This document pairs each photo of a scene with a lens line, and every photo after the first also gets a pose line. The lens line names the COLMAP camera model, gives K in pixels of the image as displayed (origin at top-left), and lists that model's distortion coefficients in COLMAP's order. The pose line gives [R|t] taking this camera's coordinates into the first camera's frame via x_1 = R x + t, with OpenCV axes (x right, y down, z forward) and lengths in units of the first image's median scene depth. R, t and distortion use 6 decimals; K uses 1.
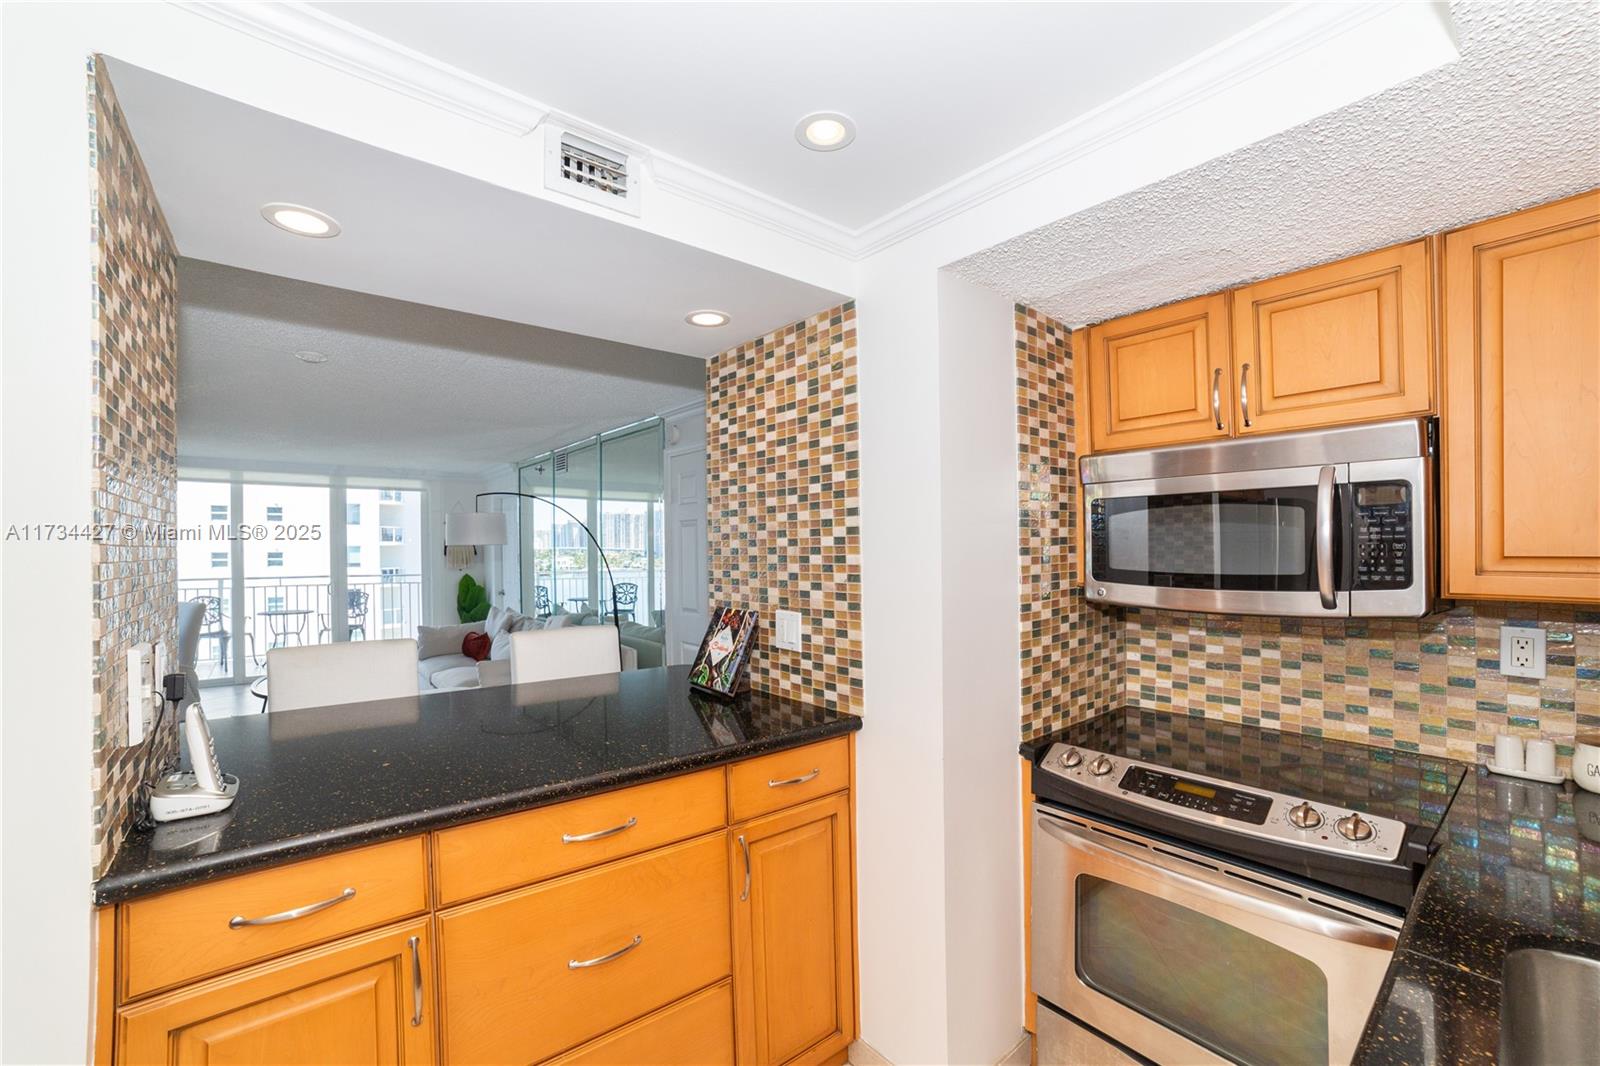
lens RADIAL K [[678.1, 0, 801.2], [0, 678.1, 552.0], [0, 0, 1]] dist [-0.069500, 0.024461]
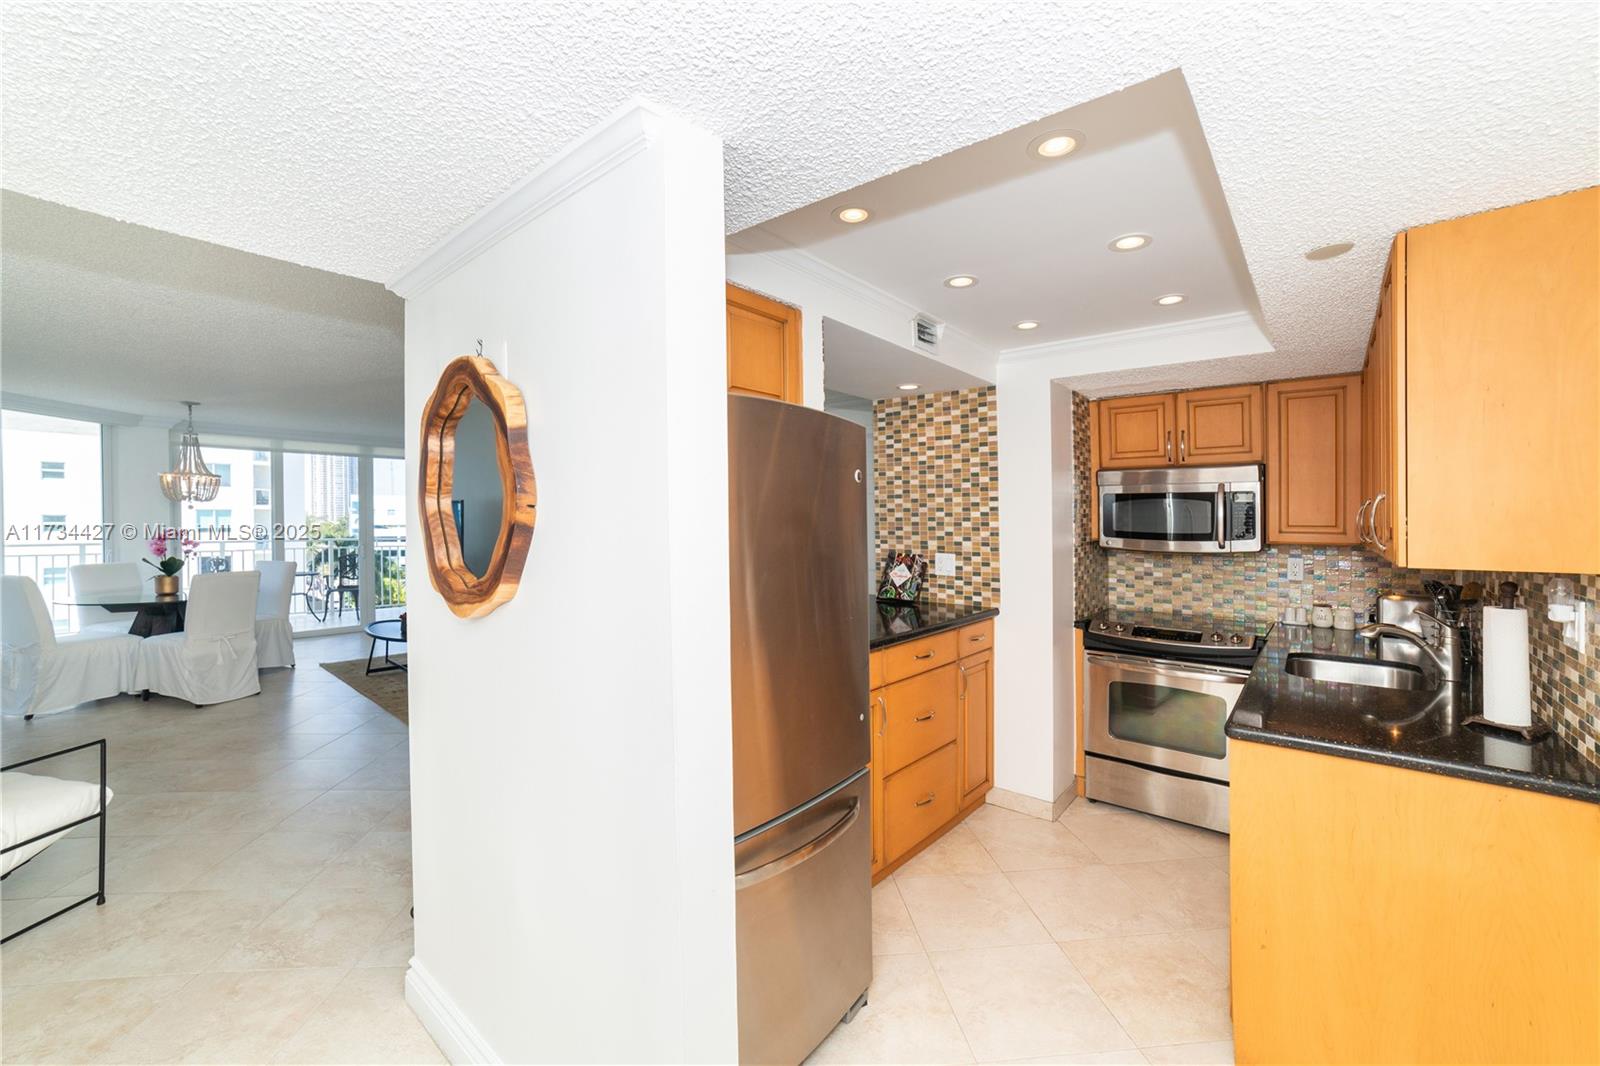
lens RADIAL K [[673.8, 0, 809.9], [0, 673.8, 514.7], [0, 0, 1]] dist [-0.066013, 0.018106]
pose [[0.981156, 0.012621, 0.192807, -0.723966], [-0.010720, 0.999883, -0.010896, 0.009051], [-0.192922, 0.008624, 0.981176, -0.668347]]
